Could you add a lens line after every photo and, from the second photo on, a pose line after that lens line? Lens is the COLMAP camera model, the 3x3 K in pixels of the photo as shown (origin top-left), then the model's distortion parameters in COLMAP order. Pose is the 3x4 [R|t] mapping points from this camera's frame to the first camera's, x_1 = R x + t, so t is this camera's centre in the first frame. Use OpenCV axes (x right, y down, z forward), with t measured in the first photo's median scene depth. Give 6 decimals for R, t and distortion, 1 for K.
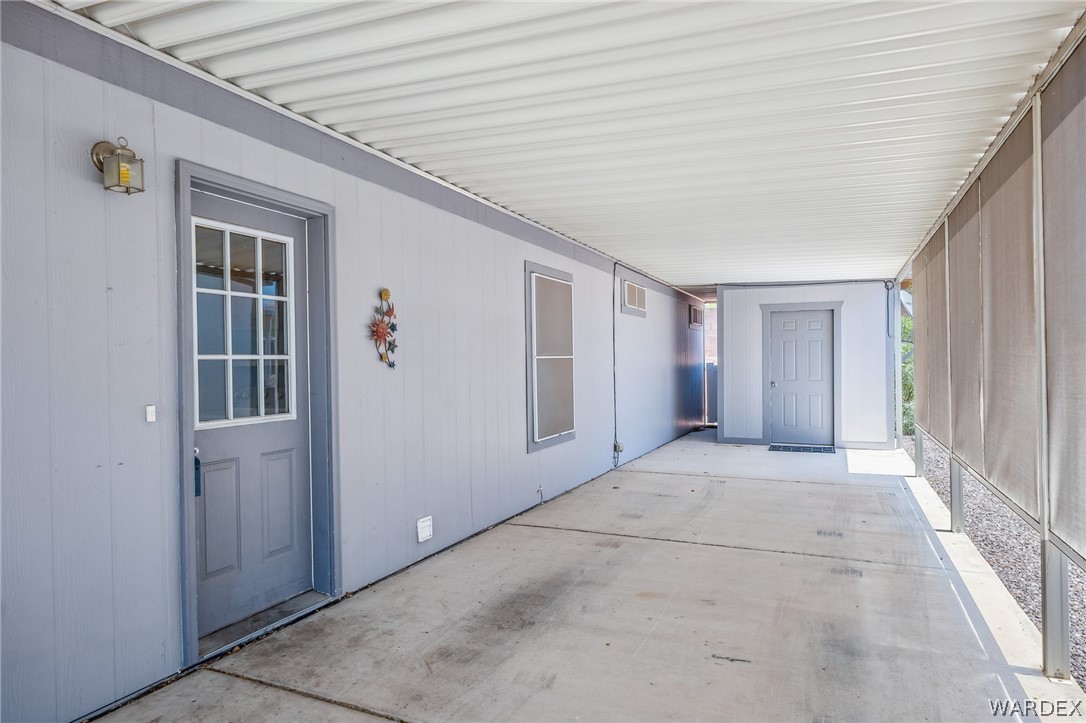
lens RADIAL K [[689.4, 0, 544.4], [0, 689.4, 363.7], [0, 0, 1]] dist [0.006639, 0.001816]
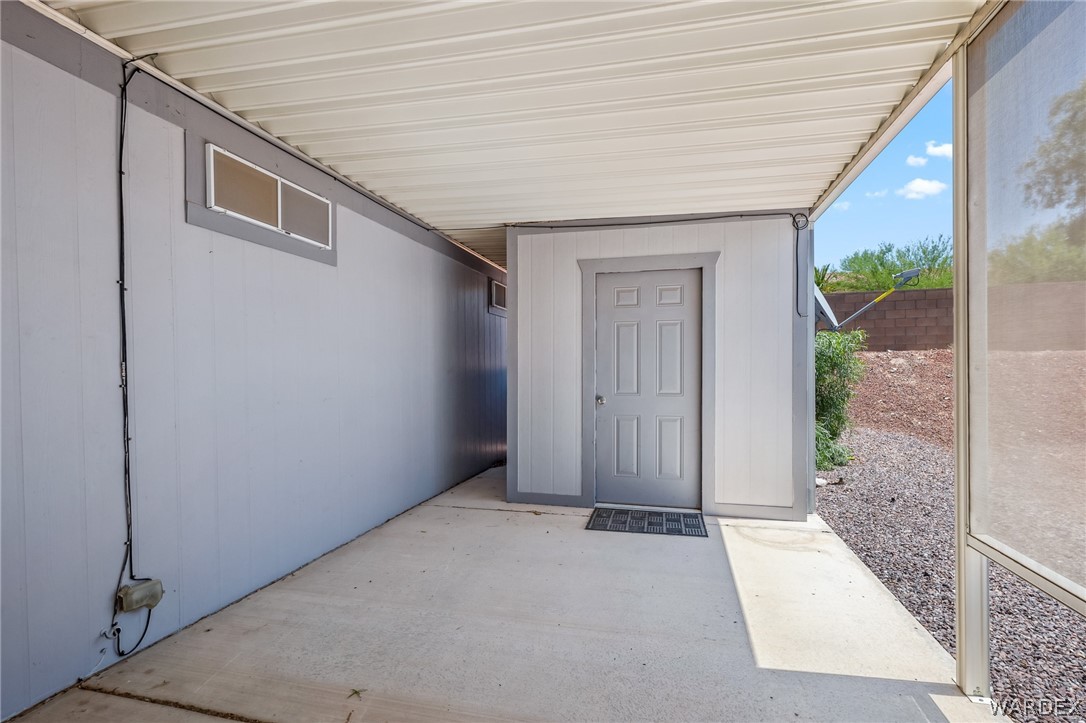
lens RADIAL K [[516.6, 0, 546.1], [0, 516.6, 371.7], [0, 0, 1]] dist [0.009190, 0.000557]
pose [[0.988200, 0.003013, 0.153138, 0.235939], [-0.003511, 0.999989, 0.002980, 0.005352], [-0.153128, -0.003482, 0.988200, 0.620386]]
